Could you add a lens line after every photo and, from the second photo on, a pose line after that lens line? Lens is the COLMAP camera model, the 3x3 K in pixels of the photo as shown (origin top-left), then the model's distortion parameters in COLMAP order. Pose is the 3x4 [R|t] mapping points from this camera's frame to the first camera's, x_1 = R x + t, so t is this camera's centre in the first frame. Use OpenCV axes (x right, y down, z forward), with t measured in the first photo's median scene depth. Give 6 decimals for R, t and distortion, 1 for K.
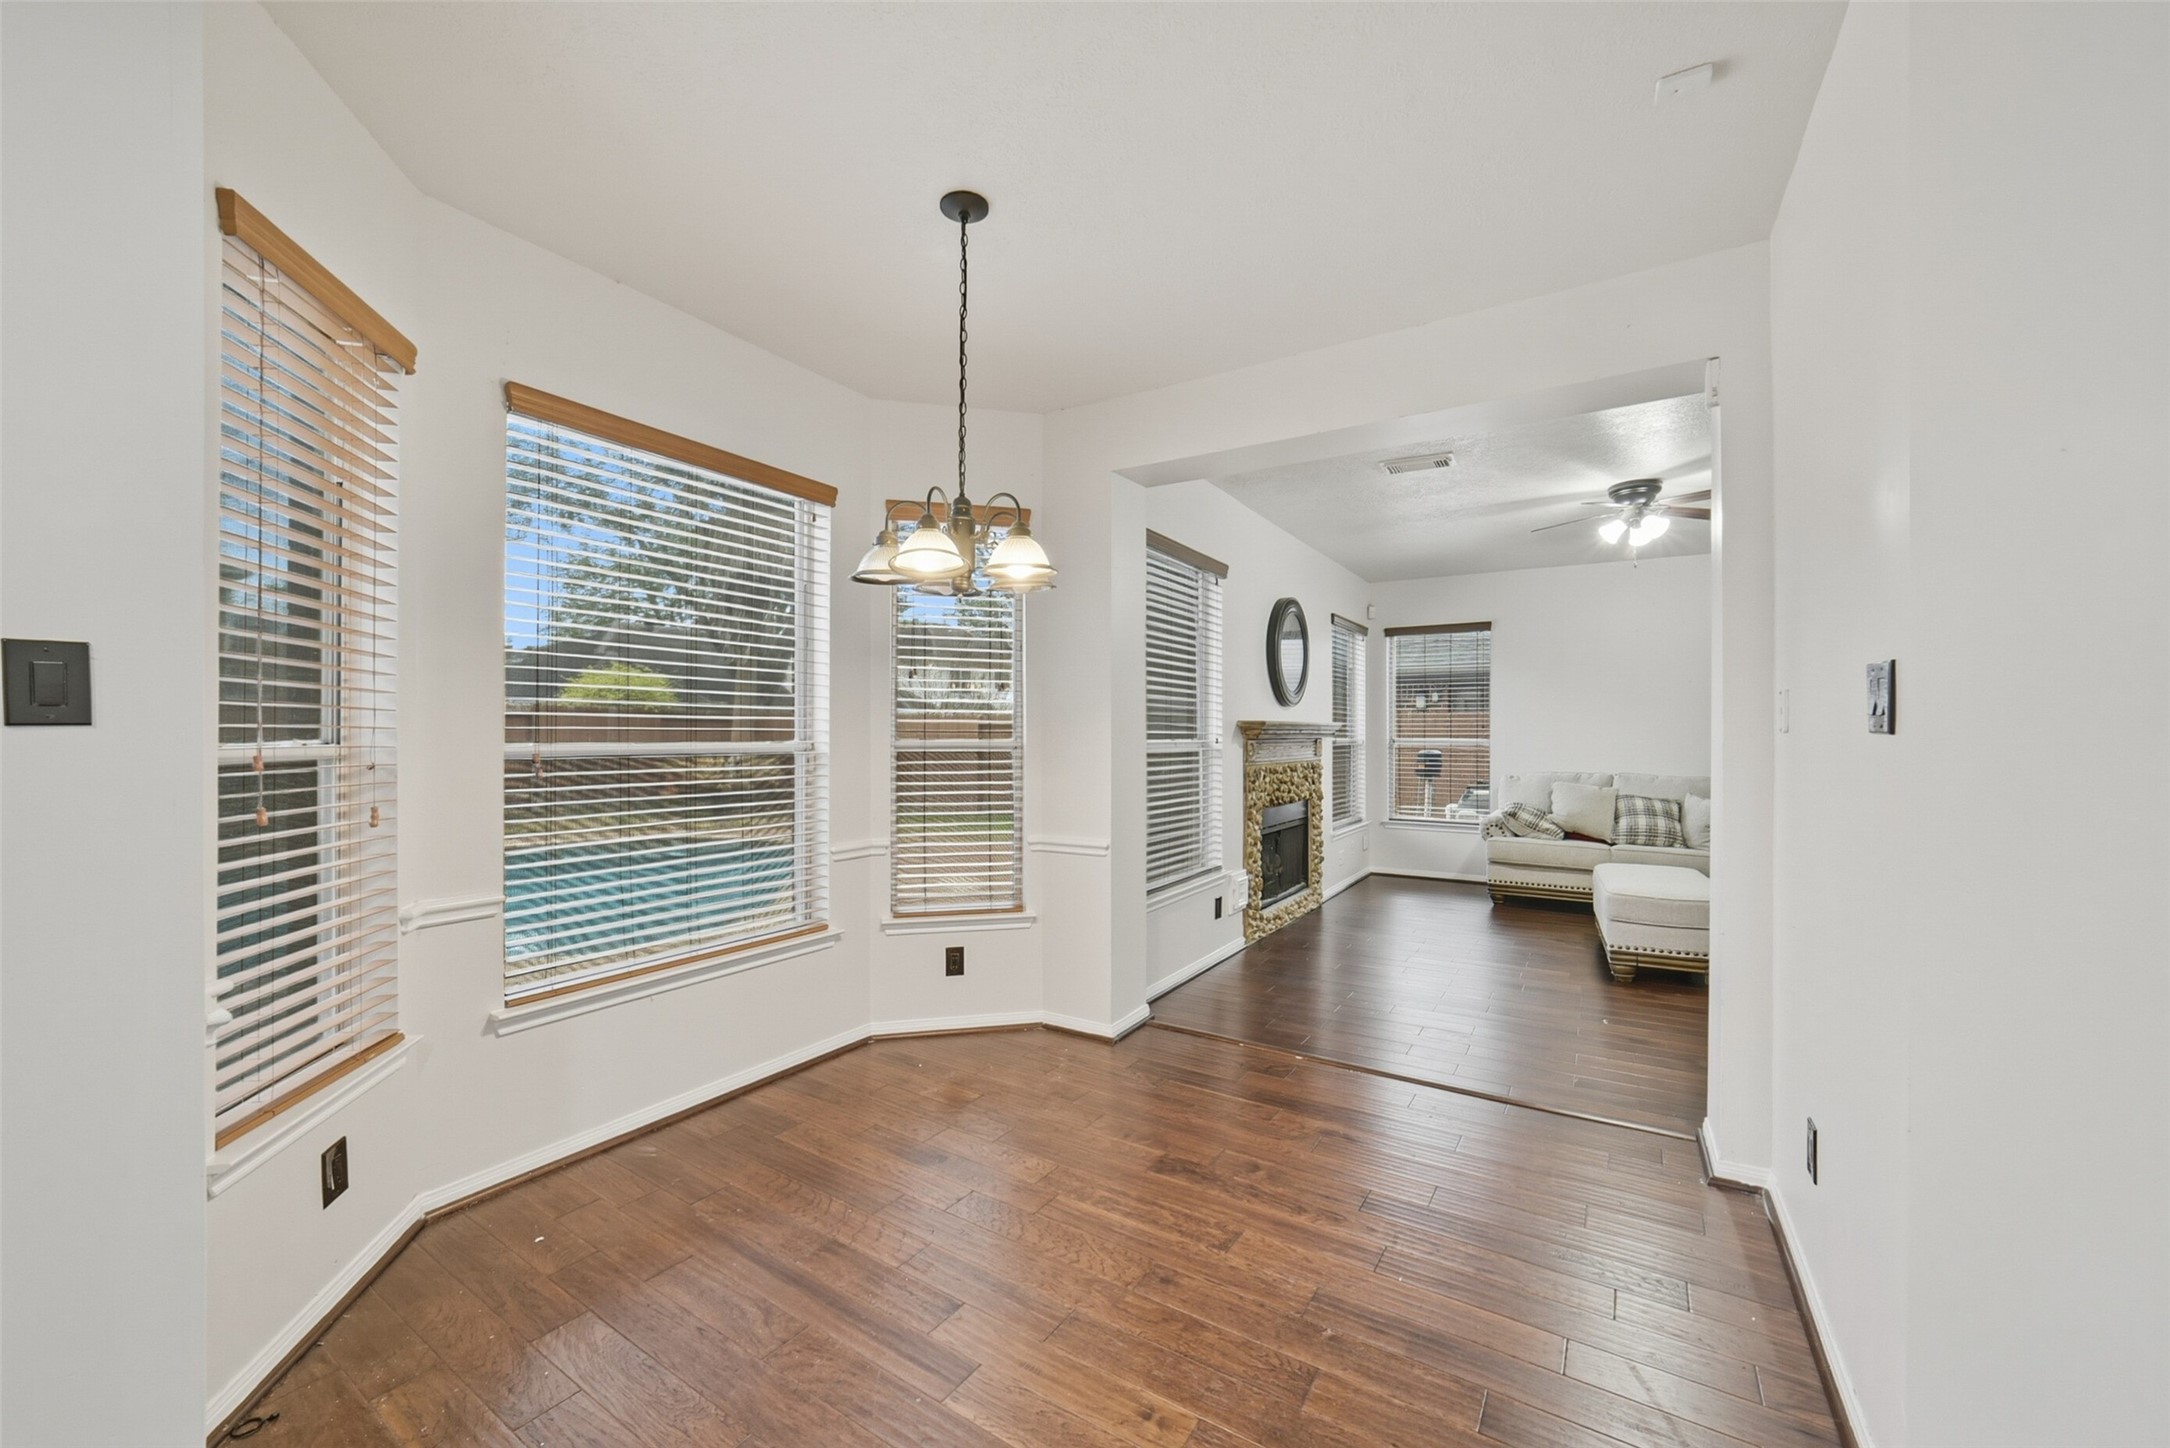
lens RADIAL K [[853.9, 0, 1091.8], [0, 853.9, 731.2], [0, 0, 1]] dist [-0.012553, 0.004244]
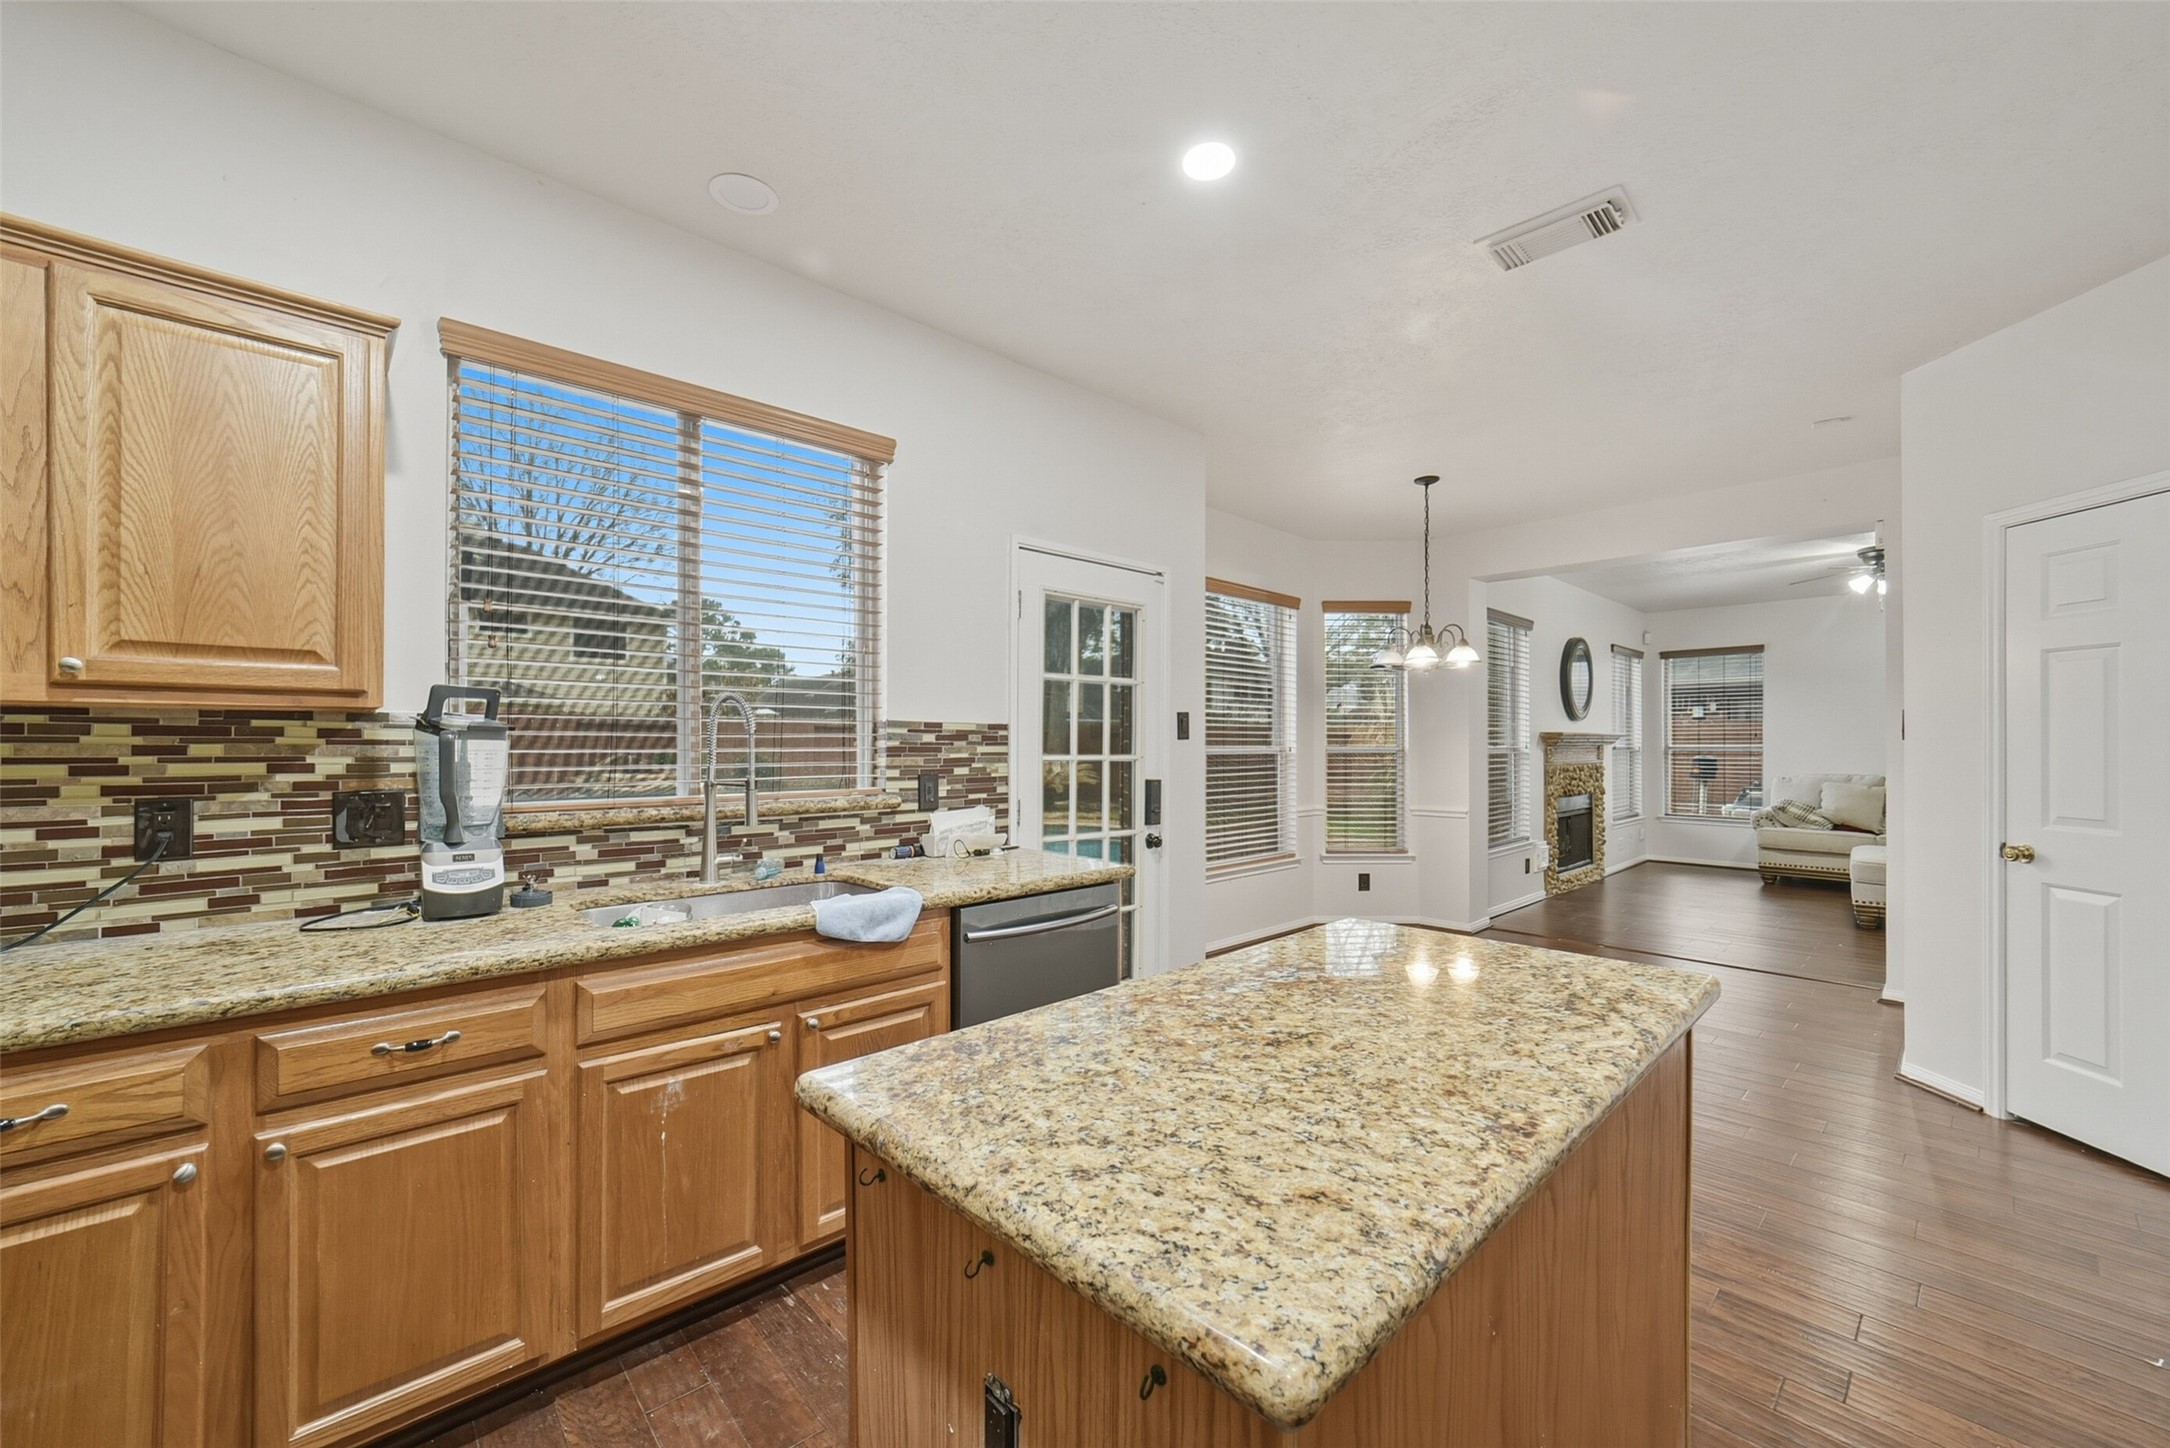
lens RADIAL K [[853.9, 0, 1095.1], [0, 853.9, 735.1], [0, 0, 1]] dist [-0.012553, 0.004244]
pose [[0.967807, -0.002424, -0.251684, -0.146086], [0.001543, 0.999992, -0.003695, -0.002812], [0.251690, 0.003188, 0.967803, -0.415229]]
